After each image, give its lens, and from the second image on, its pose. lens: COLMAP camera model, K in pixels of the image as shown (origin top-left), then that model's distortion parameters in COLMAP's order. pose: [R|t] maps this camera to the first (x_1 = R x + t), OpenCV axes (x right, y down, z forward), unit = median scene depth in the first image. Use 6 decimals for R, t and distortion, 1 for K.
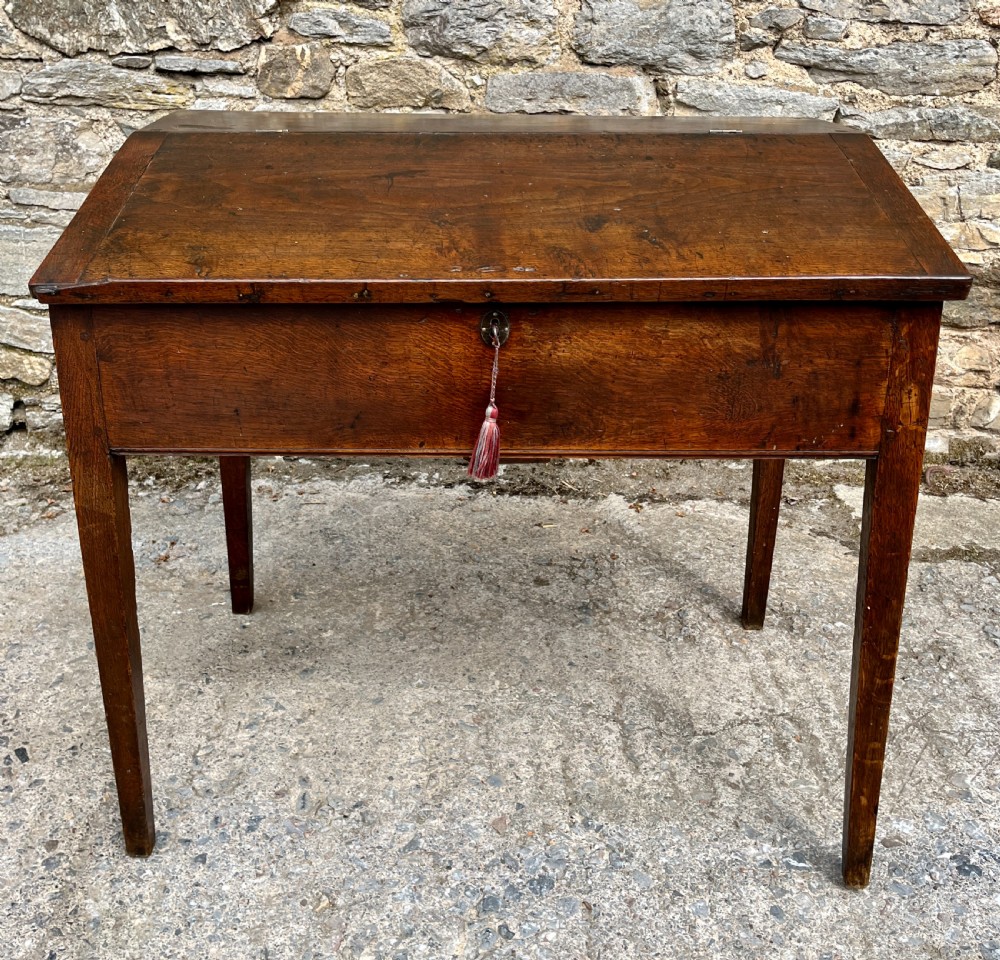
lens RADIAL K [[1085.3, 0, 480.1], [0, 1085.3, 375.5], [0, 0, 1]] dist [0.029483, 0.000000]
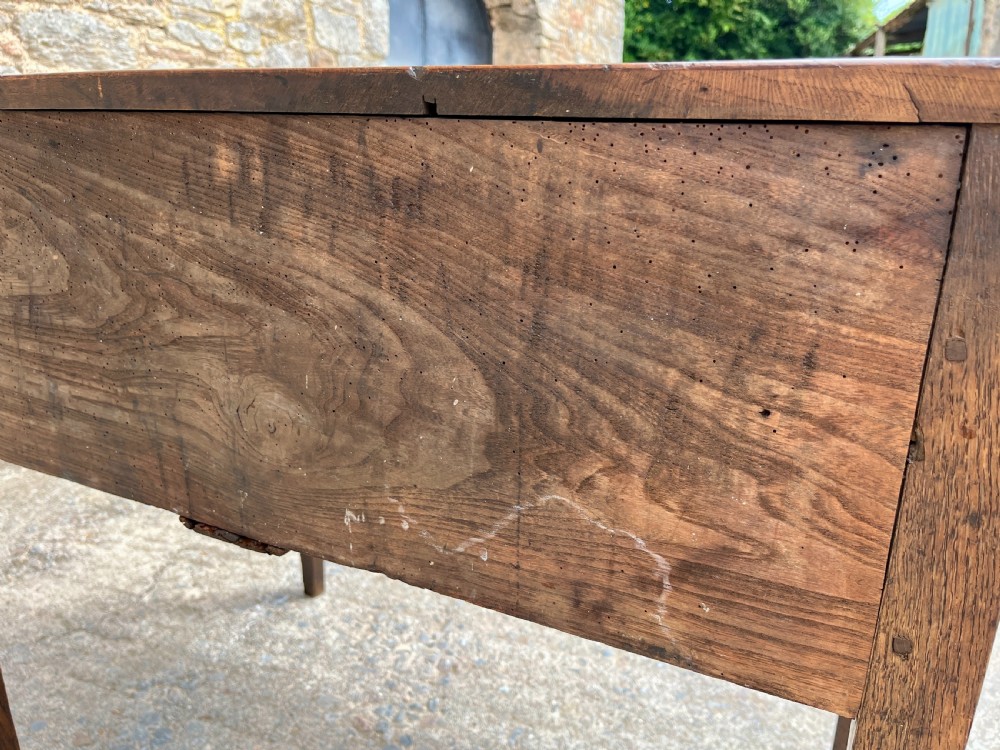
lens RADIAL K [[777.6, 0, 505.2], [0, 777.6, 369.7], [0, 0, 1]] dist [0.031838, -0.051504]
pose [[0.374661, -0.319810, 0.870259, -0.282213], [0.339819, 0.920676, 0.192040, 0.057954], [-0.862642, 0.223781, 0.453619, 0.171542]]
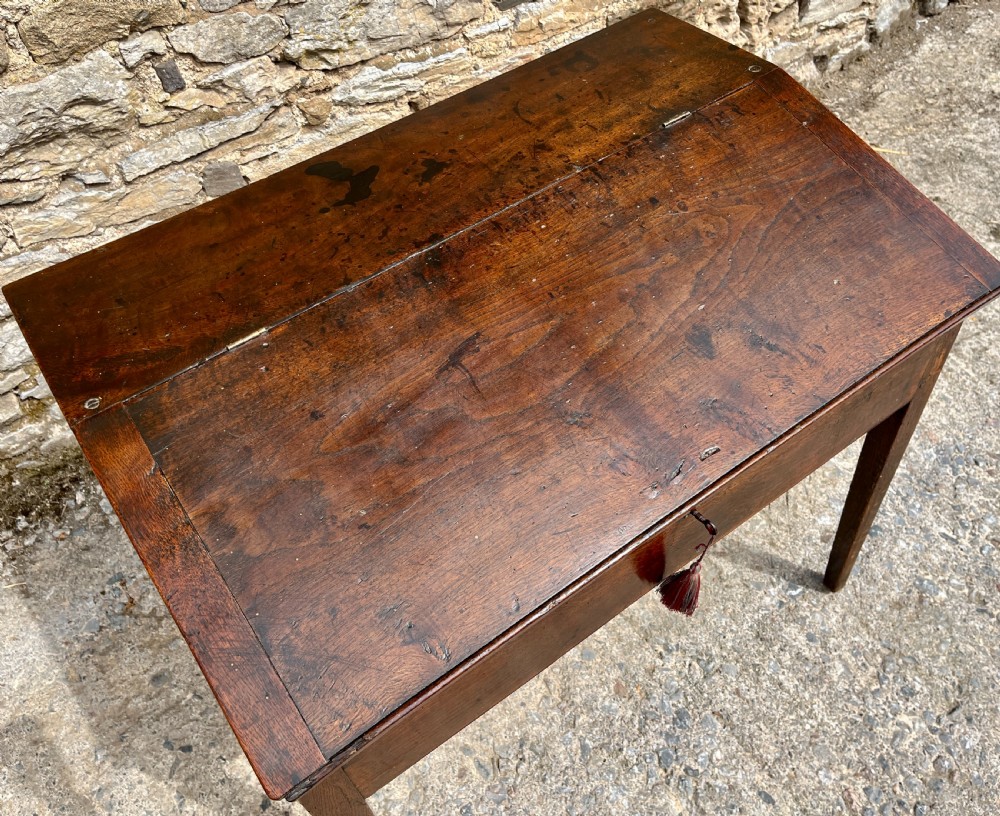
lens RADIAL K [[850.1, 0, 508.9], [0, 850.1, 390.7], [0, 0, 1]] dist [0.052274, -0.053418]
pose [[0.806519, -0.489704, 0.331237, -0.195194], [0.265621, 0.800683, 0.536984, -0.355593], [-0.528179, -0.345104, 0.775841, 0.304211]]
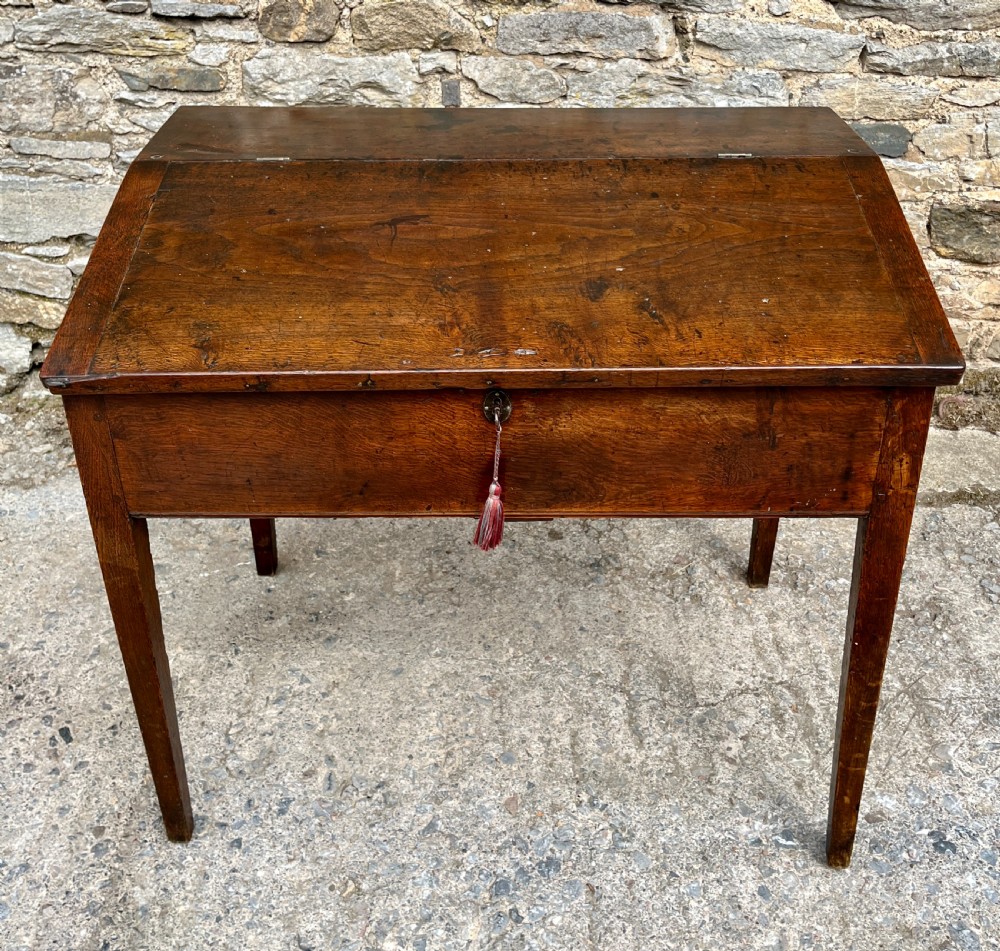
lens RADIAL K [[1105.3, 0, 500.4], [0, 1105.3, 362.7], [0, 0, 1]] dist [0.031866, 0.000000]
pose [[0.999922, -0.009782, -0.007760, 0.015082], [0.010880, 0.987521, 0.157111, -0.147899], [0.006126, -0.157184, 0.987550, -0.013260]]
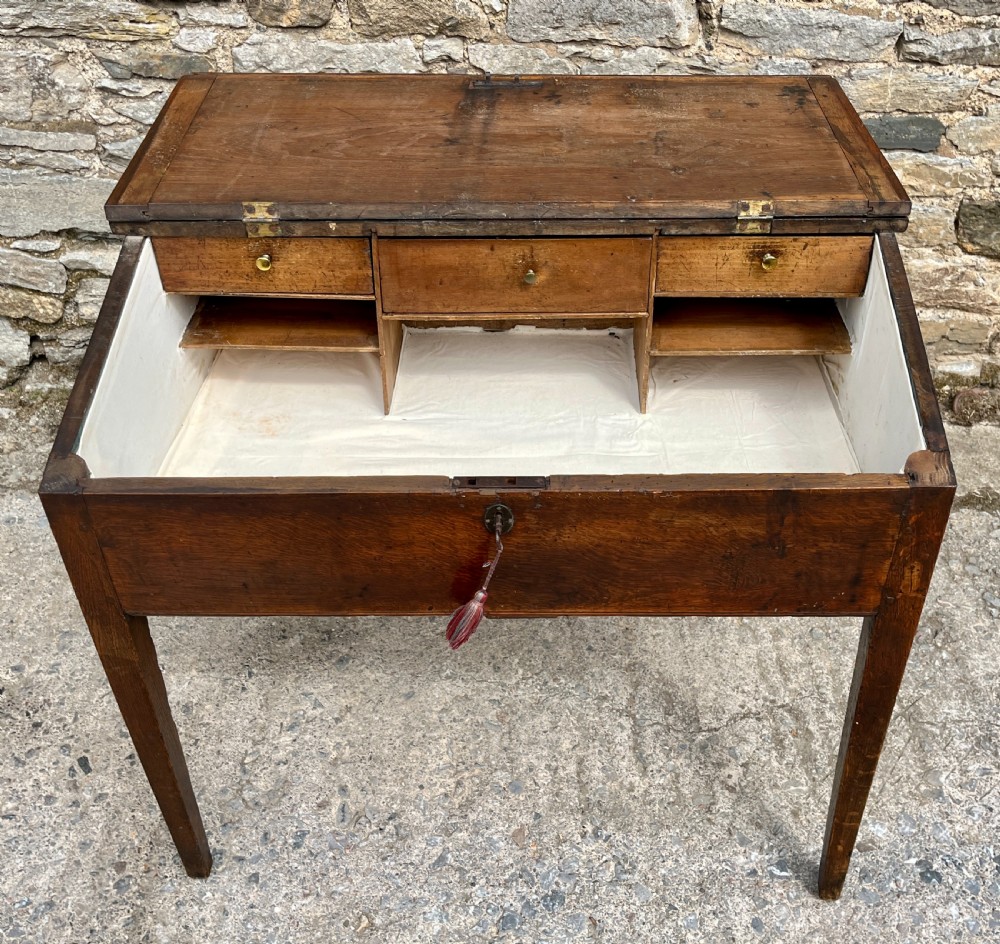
lens RADIAL K [[1105.3, 0, 534.4], [0, 1105.3, 438.5], [0, 0, 1]] dist [0.031866, 0.000000]
pose [[0.999961, -0.008407, 0.002629, 0.026373], [0.007137, 0.948219, 0.317538, -0.259494], [-0.005162, -0.317507, 0.948242, 0.036017]]
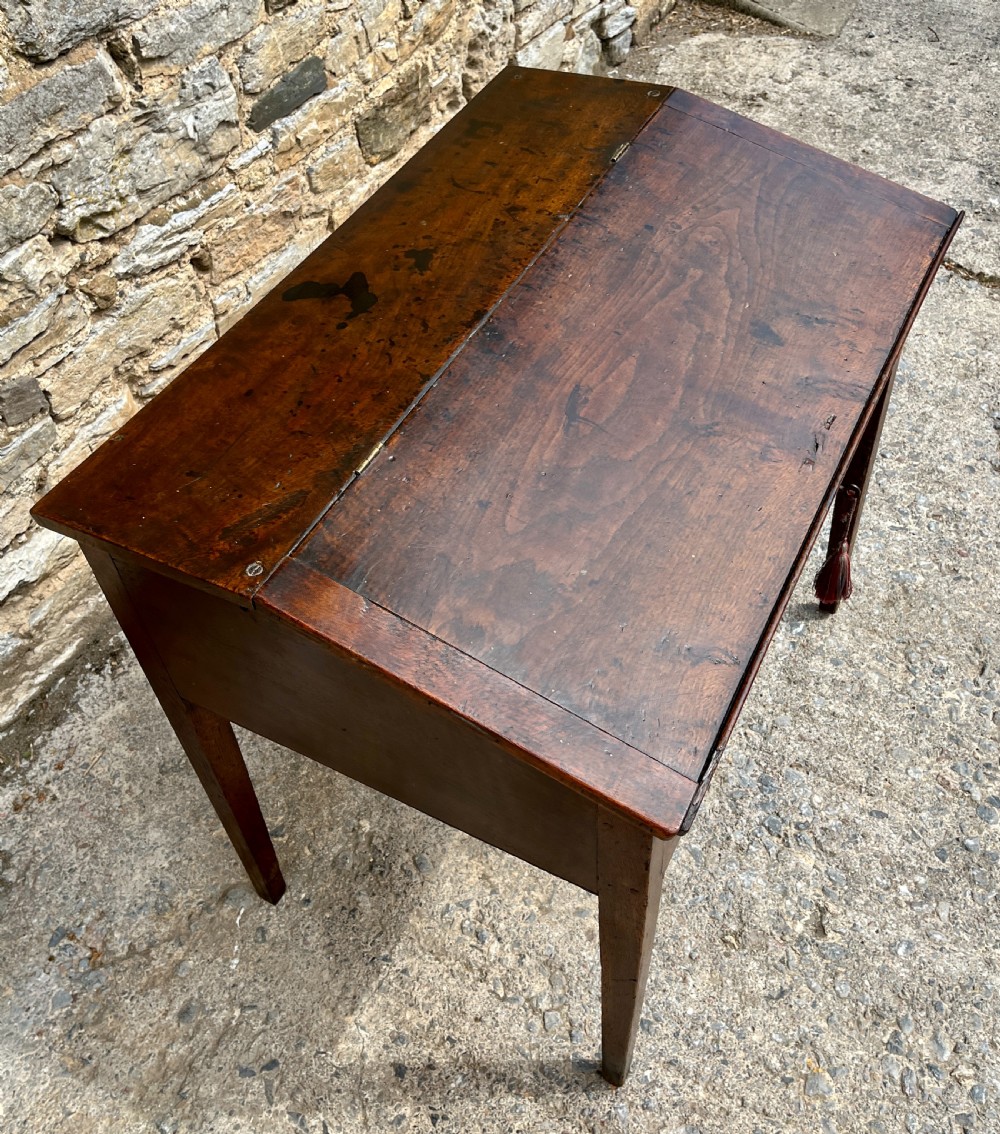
lens RADIAL K [[1085.1, 0, 491.3], [0, 1085.1, 572.0], [0, 0, 1]] dist [0.030434, 0.000000]
pose [[0.454656, -0.695028, 0.556978, -0.450320], [0.366144, 0.715915, 0.594478, -0.421987], [-0.811927, -0.066349, 0.579976, 0.386179]]
